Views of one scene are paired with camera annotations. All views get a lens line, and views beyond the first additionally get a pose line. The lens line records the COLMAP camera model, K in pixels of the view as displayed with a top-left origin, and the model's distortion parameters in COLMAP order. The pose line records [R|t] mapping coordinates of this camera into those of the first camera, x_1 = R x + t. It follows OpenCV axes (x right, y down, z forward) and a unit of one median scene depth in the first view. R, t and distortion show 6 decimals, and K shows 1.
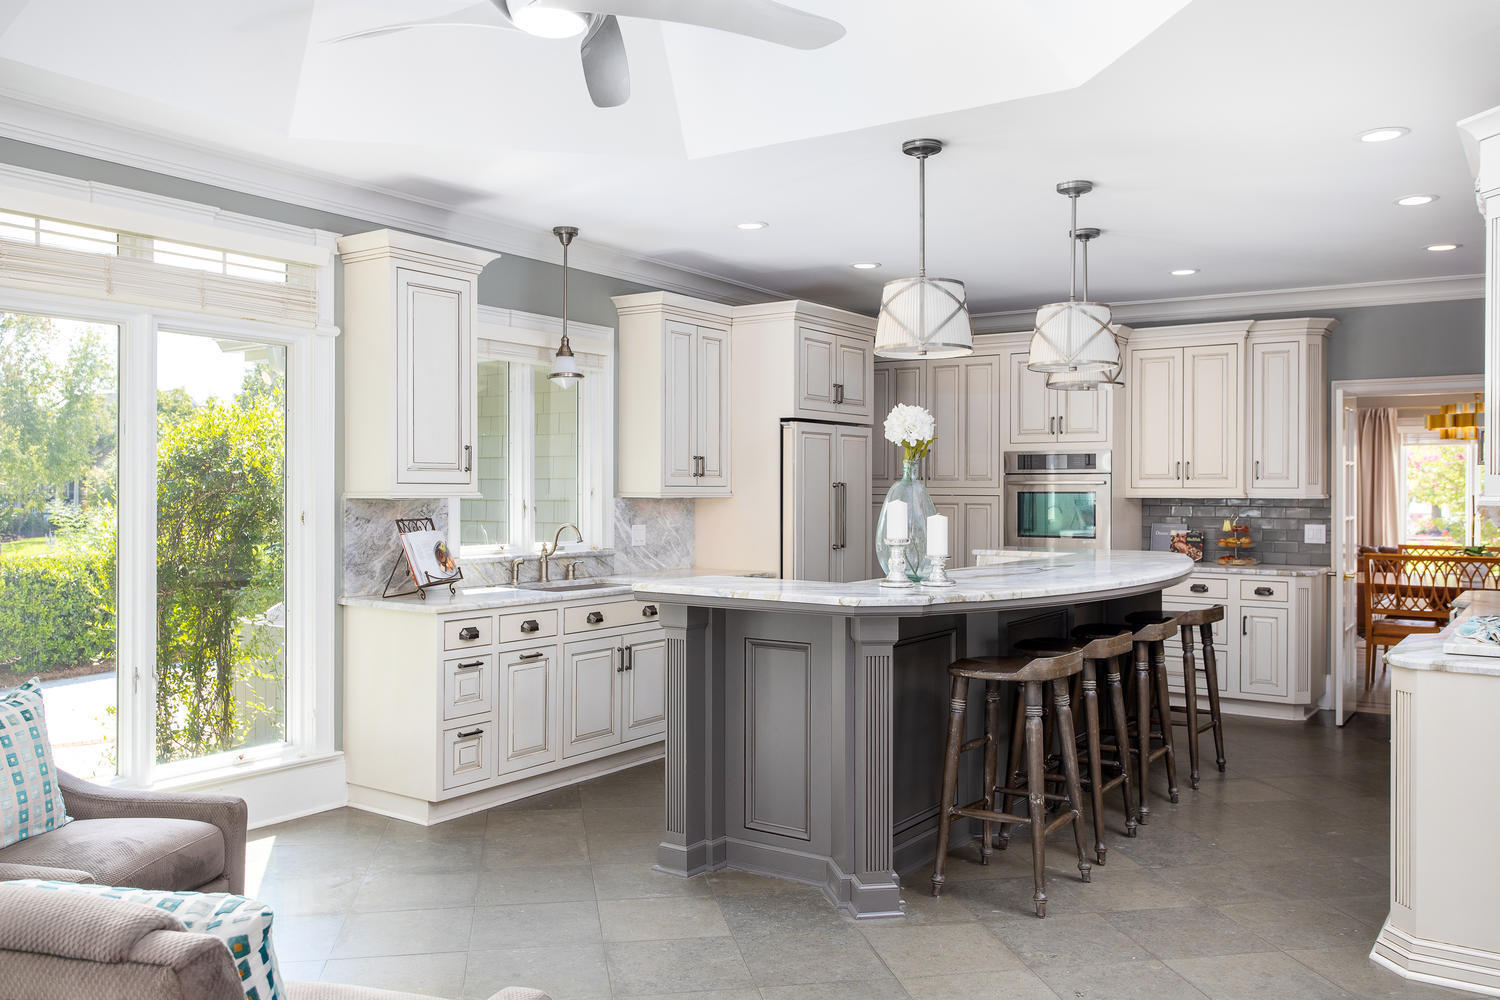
lens RADIAL K [[1303.9, 0, 751.0], [0, 1303.9, 496.4], [0, 0, 1]] dist [-0.003145, 0.000042]
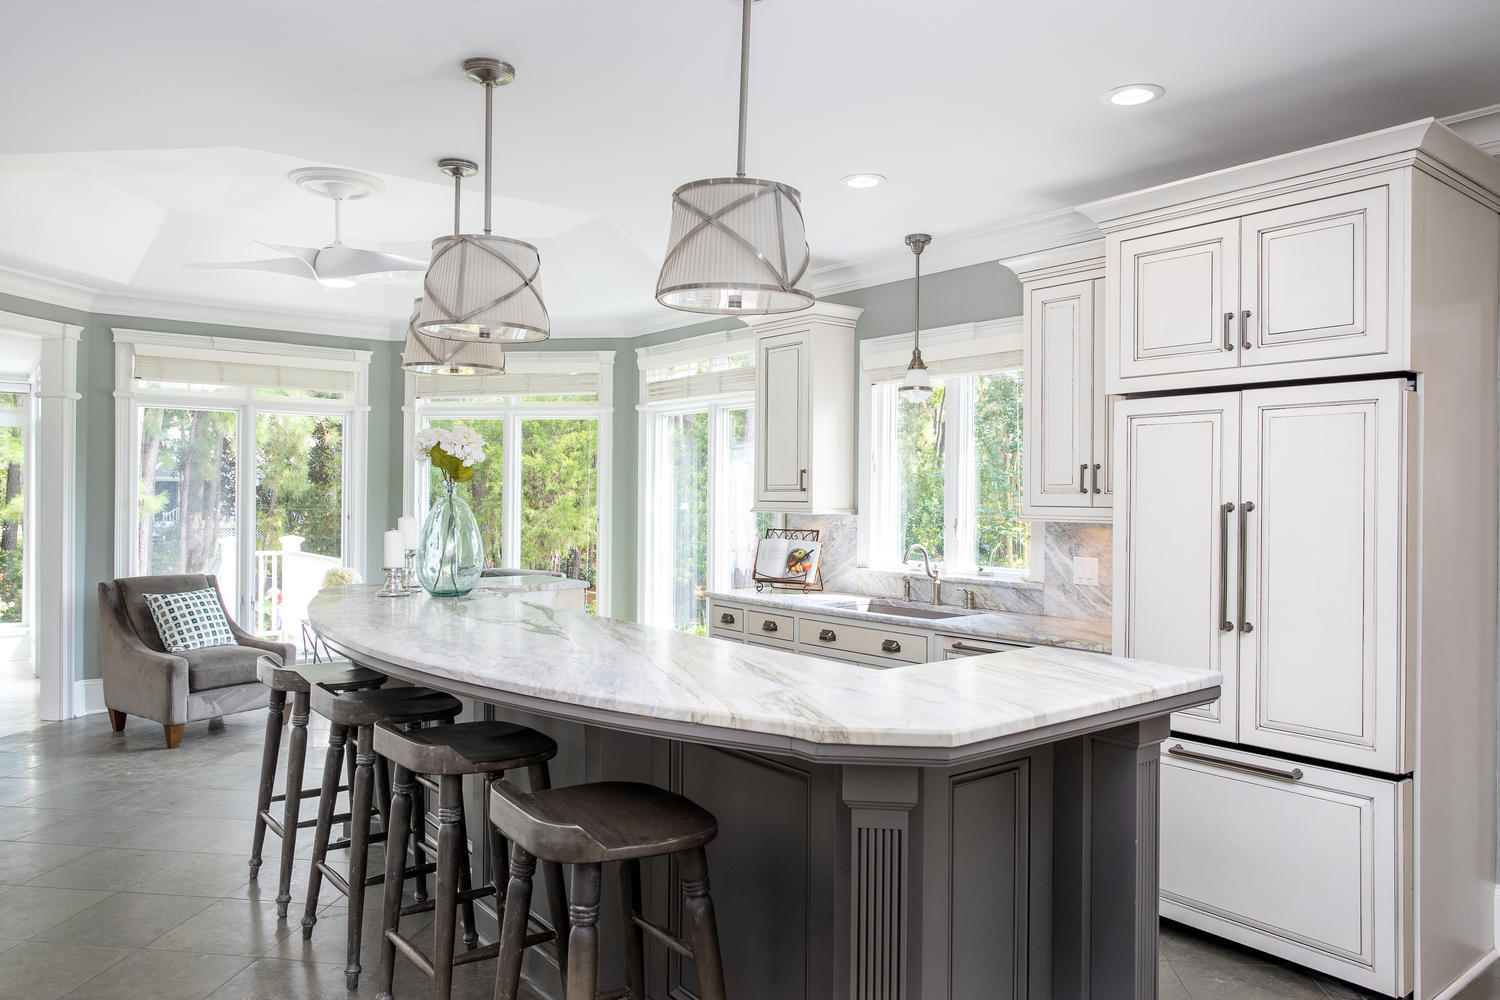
lens RADIAL K [[962.1, 0, 749.7], [0, 962.1, 498.4], [0, 0, 1]] dist [-0.005593, -0.003460]
pose [[-0.285946, -0.005454, -0.958230, 0.513381], [-0.017517, 0.999846, -0.000464, -0.009152], [0.958086, 0.016653, -0.285998, 0.977163]]
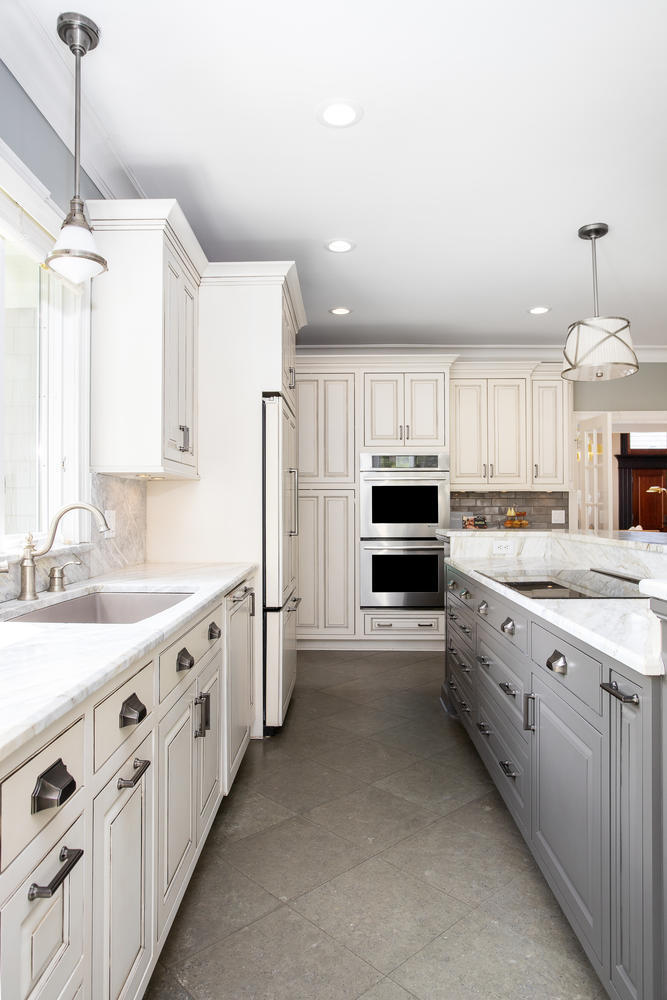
lens RADIAL K [[641.4, 0, 335.5], [0, 641.4, 502.7], [0, 0, 1]] dist [-0.005593, -0.003460]
pose [[0.812208, 0.002221, 0.583364, -0.197446], [0.009121, 0.999822, -0.016506, 0.024623], [-0.583297, 0.018727, 0.812043, 0.616654]]
